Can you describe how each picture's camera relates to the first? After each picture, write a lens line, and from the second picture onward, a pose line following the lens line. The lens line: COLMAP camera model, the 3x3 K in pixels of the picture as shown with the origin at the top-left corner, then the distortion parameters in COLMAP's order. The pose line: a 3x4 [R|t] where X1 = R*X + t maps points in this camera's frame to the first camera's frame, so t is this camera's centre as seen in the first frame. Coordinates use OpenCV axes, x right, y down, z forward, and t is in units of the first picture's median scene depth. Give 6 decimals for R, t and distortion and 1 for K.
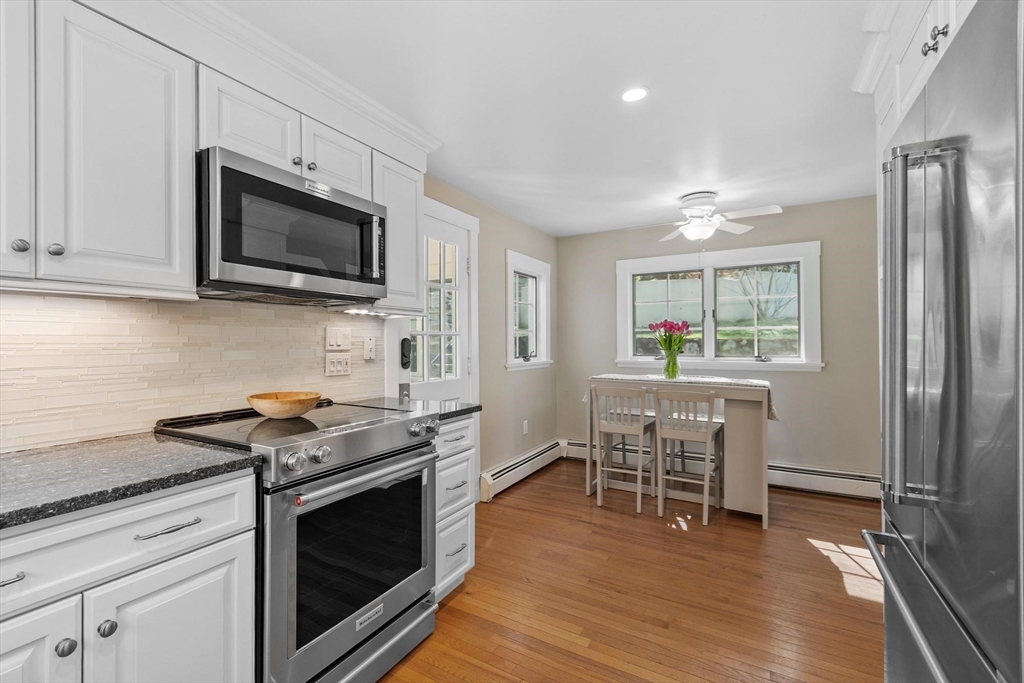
lens RADIAL K [[459.4, 0, 486.9], [0, 459.4, 336.3], [0, 0, 1]] dist [0.000220, -0.000507]
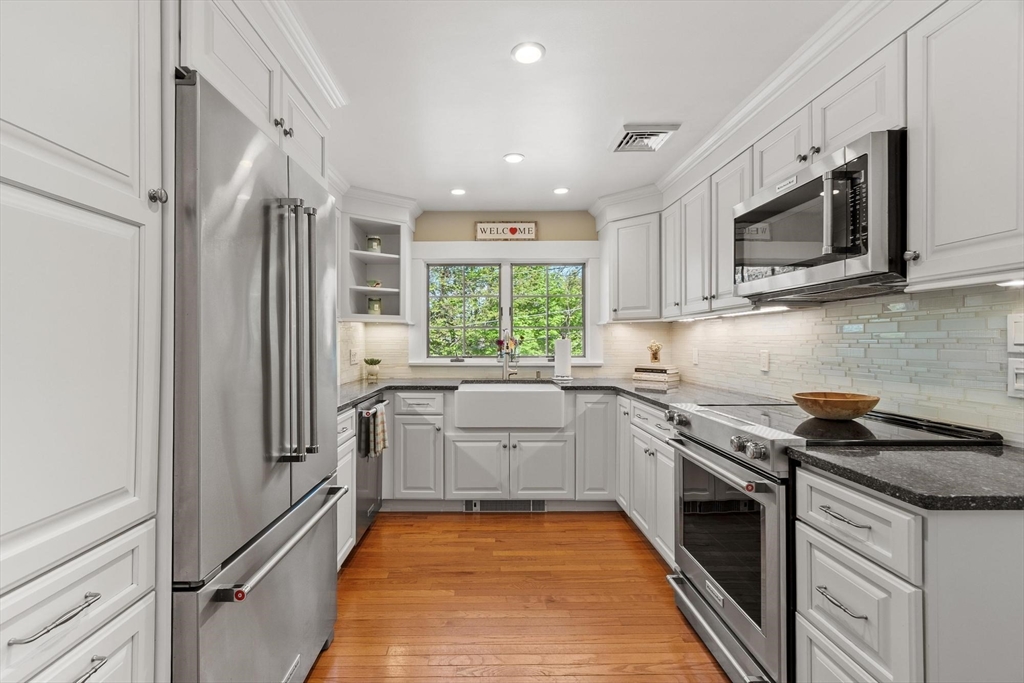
lens RADIAL K [[445.2, 0, 482.8], [0, 445.2, 339.7], [0, 0, 1]] dist [0.000619, -0.000732]
pose [[-0.863065, 0.000212, -0.505093, 0.524022], [0.007784, 0.999887, -0.012881, 0.015047], [0.505033, -0.015049, -0.862969, 1.147562]]
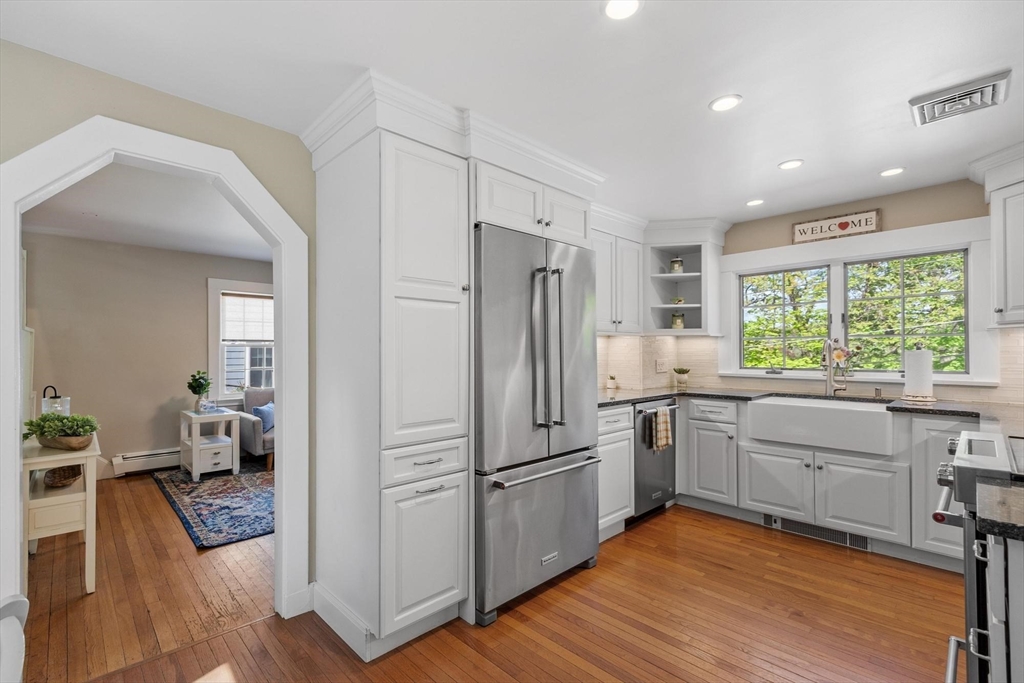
lens RADIAL K [[459.2, 0, 499.9], [0, 459.2, 350.1], [0, 0, 1]] dist [-0.001135, -0.000278]
pose [[-0.963212, 0.004388, 0.268707, 0.280477], [0.000481, 0.999893, -0.014604, 0.014001], [-0.268742, -0.013938, -0.963111, 1.486097]]
